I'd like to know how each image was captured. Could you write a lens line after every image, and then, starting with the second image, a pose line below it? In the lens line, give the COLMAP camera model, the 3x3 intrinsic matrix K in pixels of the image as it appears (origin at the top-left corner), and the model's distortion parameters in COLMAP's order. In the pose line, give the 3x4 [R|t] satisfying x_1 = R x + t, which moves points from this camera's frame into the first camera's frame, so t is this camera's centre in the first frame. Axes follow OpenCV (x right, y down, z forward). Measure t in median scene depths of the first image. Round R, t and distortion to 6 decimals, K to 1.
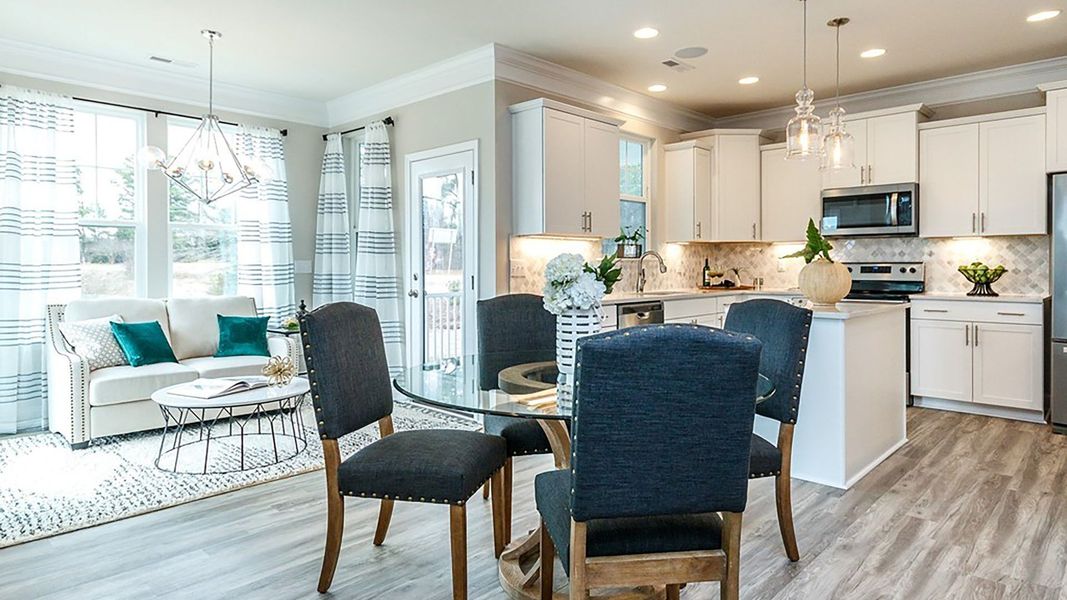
lens RADIAL K [[619.6, 0, 534.6], [0, 619.6, 262.1], [0, 0, 1]] dist [0.006228, -0.001179]
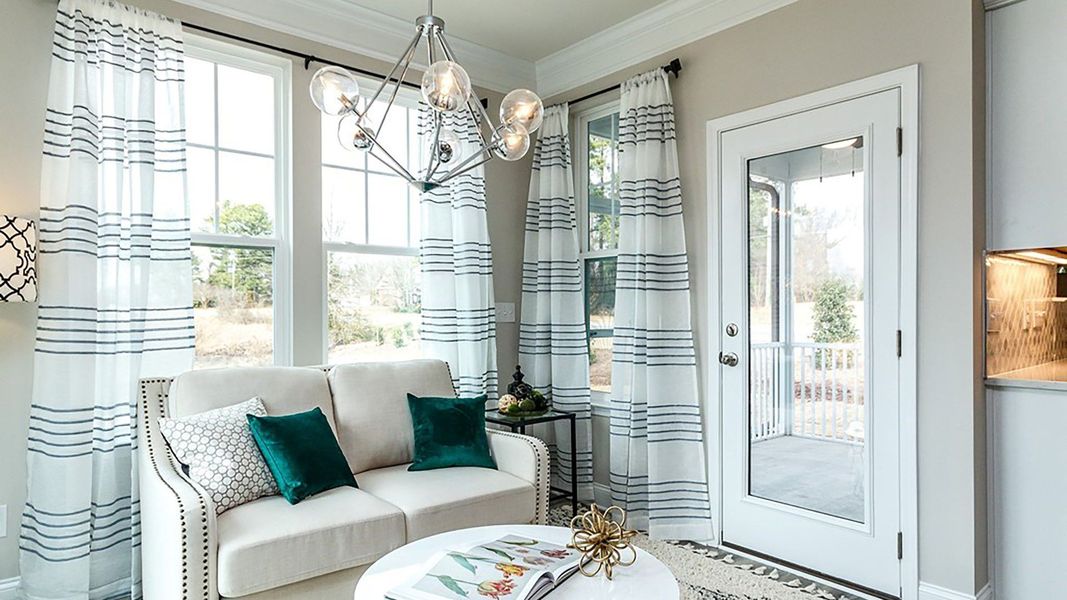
lens RADIAL K [[621.0, 0, 534.4], [0, 621.0, 305.1], [0, 0, 1]] dist [0.002795, 0.001598]
pose [[0.994216, -0.000920, -0.107391, -0.337396], [0.000685, 0.999997, -0.002223, 0.001745], [0.107392, 0.002137, 0.994214, 0.437757]]
